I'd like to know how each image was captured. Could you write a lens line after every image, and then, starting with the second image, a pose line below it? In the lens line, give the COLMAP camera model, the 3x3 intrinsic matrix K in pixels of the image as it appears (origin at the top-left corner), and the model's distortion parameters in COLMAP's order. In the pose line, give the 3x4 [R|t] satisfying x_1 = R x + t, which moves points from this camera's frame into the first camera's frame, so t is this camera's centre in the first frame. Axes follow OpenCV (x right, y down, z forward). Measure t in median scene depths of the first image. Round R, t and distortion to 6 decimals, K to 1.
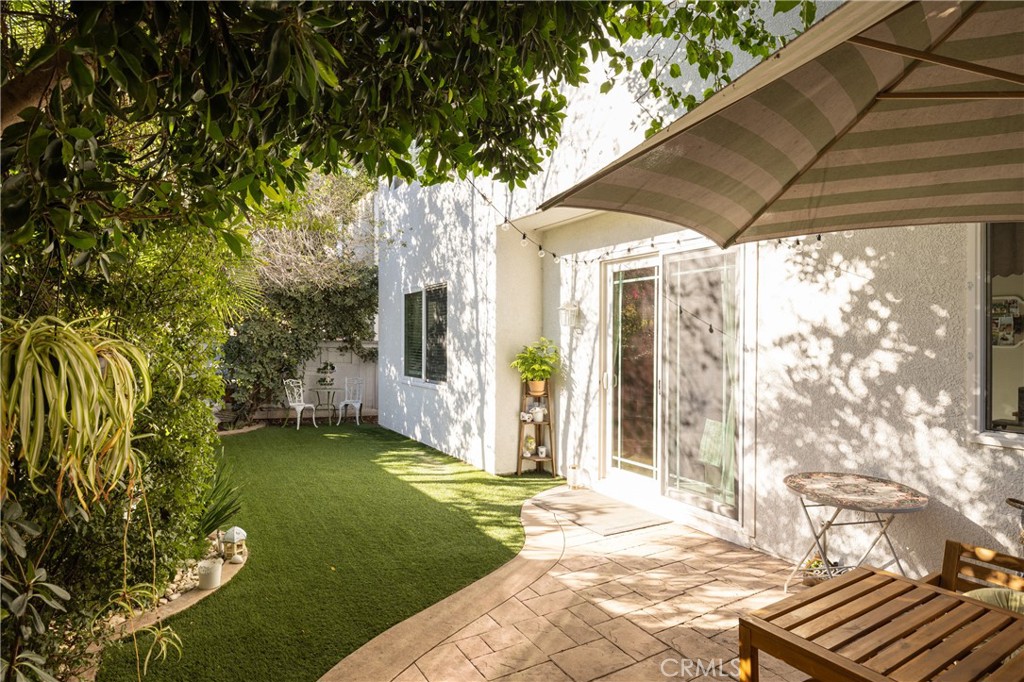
lens RADIAL K [[560.6, 0, 524.6], [0, 560.6, 342.9], [0, 0, 1]] dist [-0.000576, -0.000134]
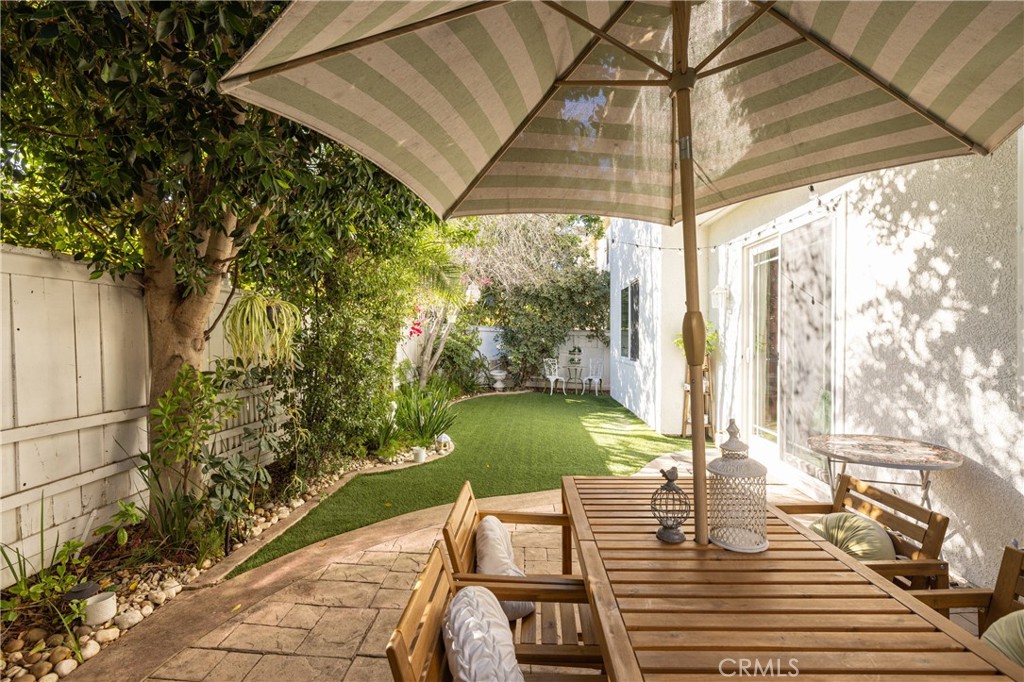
lens RADIAL K [[481.6, 0, 512.0], [0, 481.6, 341.0], [0, 0, 1]] dist [-0.000232, -0.000389]
pose [[0.835959, 0.002347, -0.548787, 0.388648], [-0.001034, 0.999996, 0.002701, 0.052290], [0.548791, -0.001690, 0.835958, -0.056291]]
